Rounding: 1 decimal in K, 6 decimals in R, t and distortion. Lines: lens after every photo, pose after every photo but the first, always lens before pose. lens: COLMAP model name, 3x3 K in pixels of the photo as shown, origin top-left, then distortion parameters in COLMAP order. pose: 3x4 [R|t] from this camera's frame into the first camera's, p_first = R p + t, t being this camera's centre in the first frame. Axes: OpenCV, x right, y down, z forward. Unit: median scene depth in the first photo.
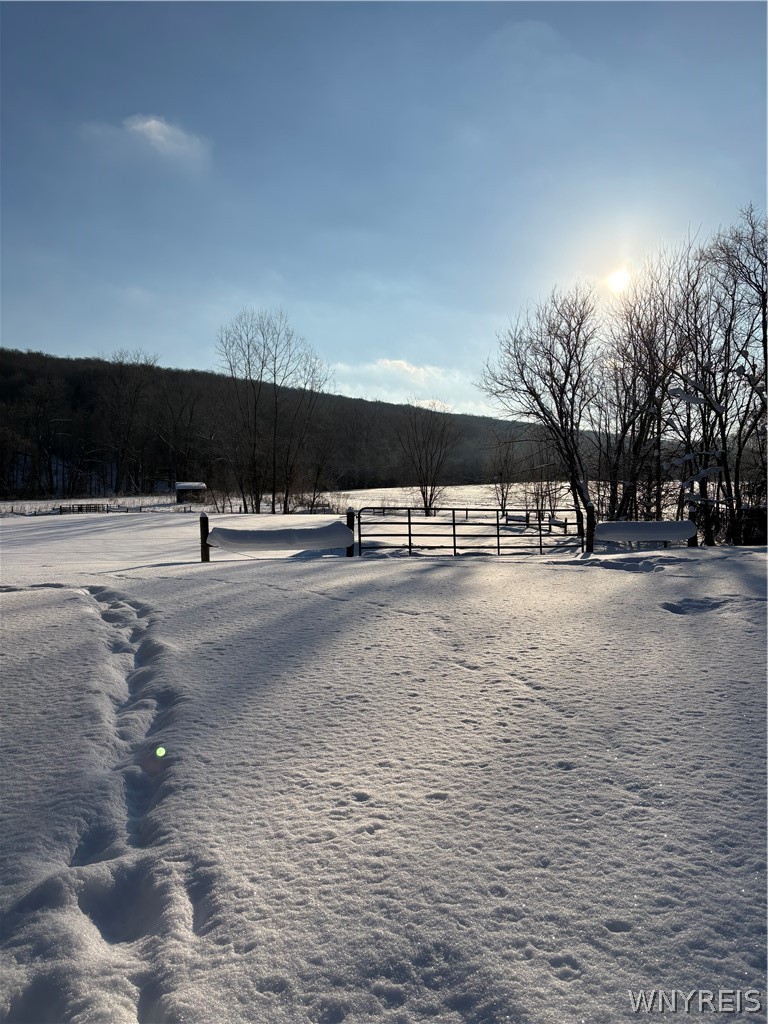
lens RADIAL K [[777.7, 0, 387.3], [0, 777.7, 526.8], [0, 0, 1]] dist [0.024664, 0.001151]
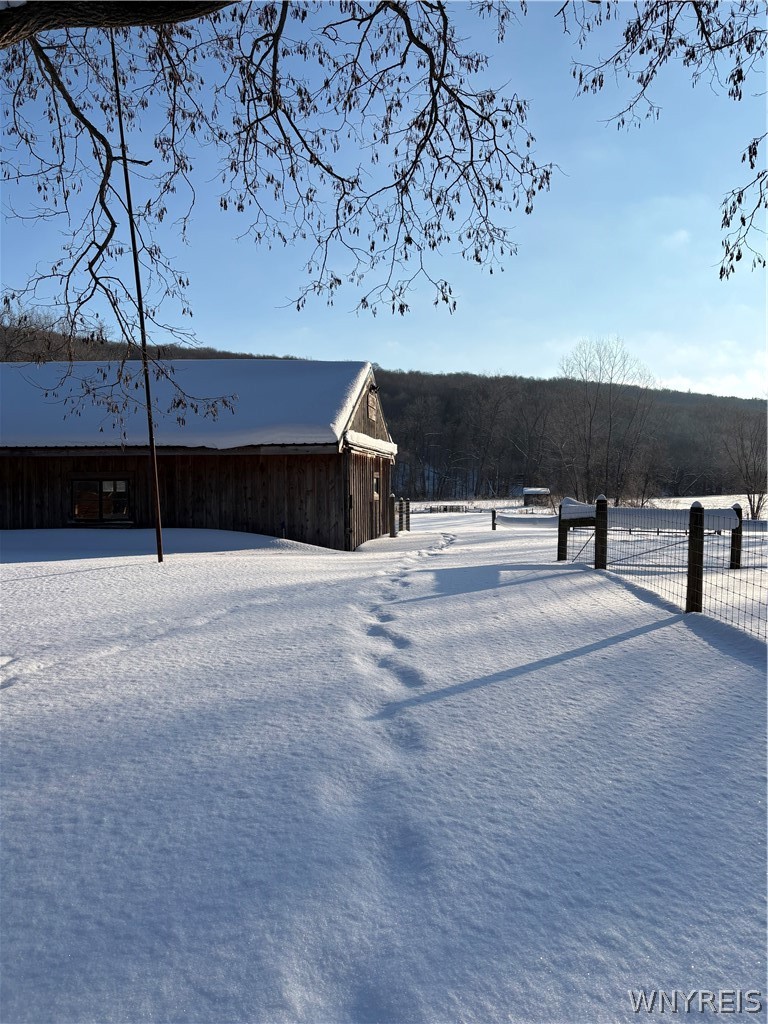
lens RADIAL K [[777.7, 0, 384.1], [0, 777.7, 518.9], [0, 0, 1]] dist [0.024664, 0.001151]
pose [[0.897840, 0.025829, -0.439563, 0.063072], [-0.032630, 0.999436, -0.007922, 0.005462], [0.439111, 0.021456, 0.898177, -0.152540]]
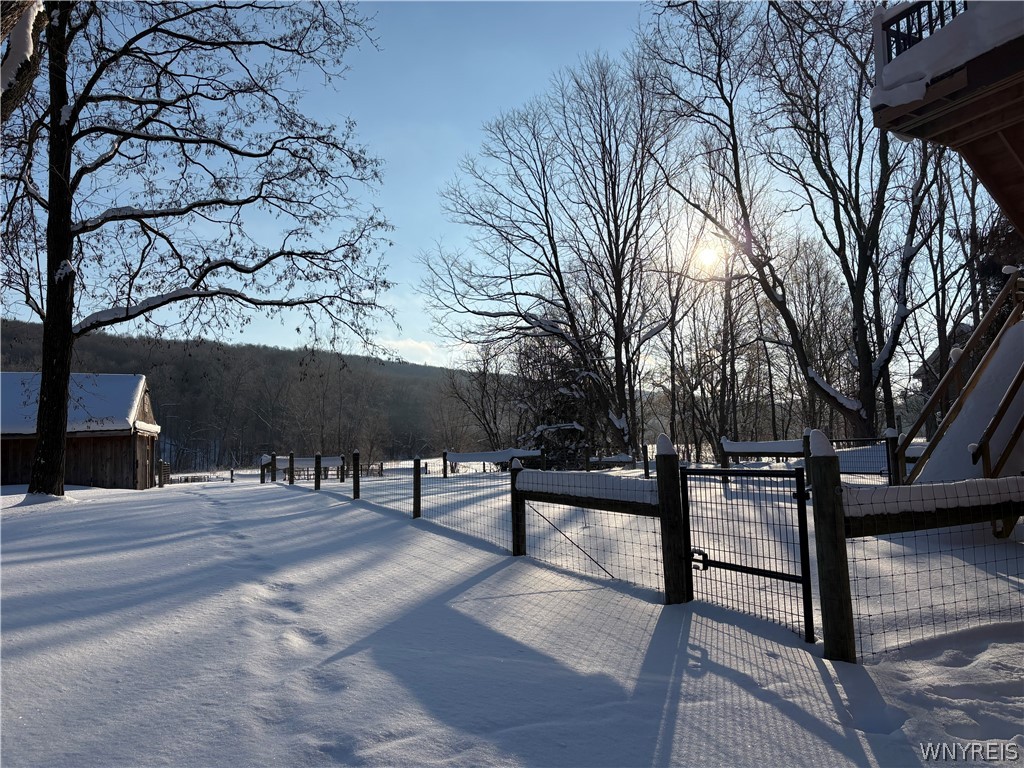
lens RADIAL K [[777.7, 0, 514.7], [0, 777.7, 390.8], [0, 0, 1]] dist [0.024664, 0.001151]
pose [[0.999396, -0.023361, 0.025732, 0.109273], [0.026572, 0.990829, -0.132483, 0.015037], [-0.022401, 0.133087, 0.990851, -0.284253]]
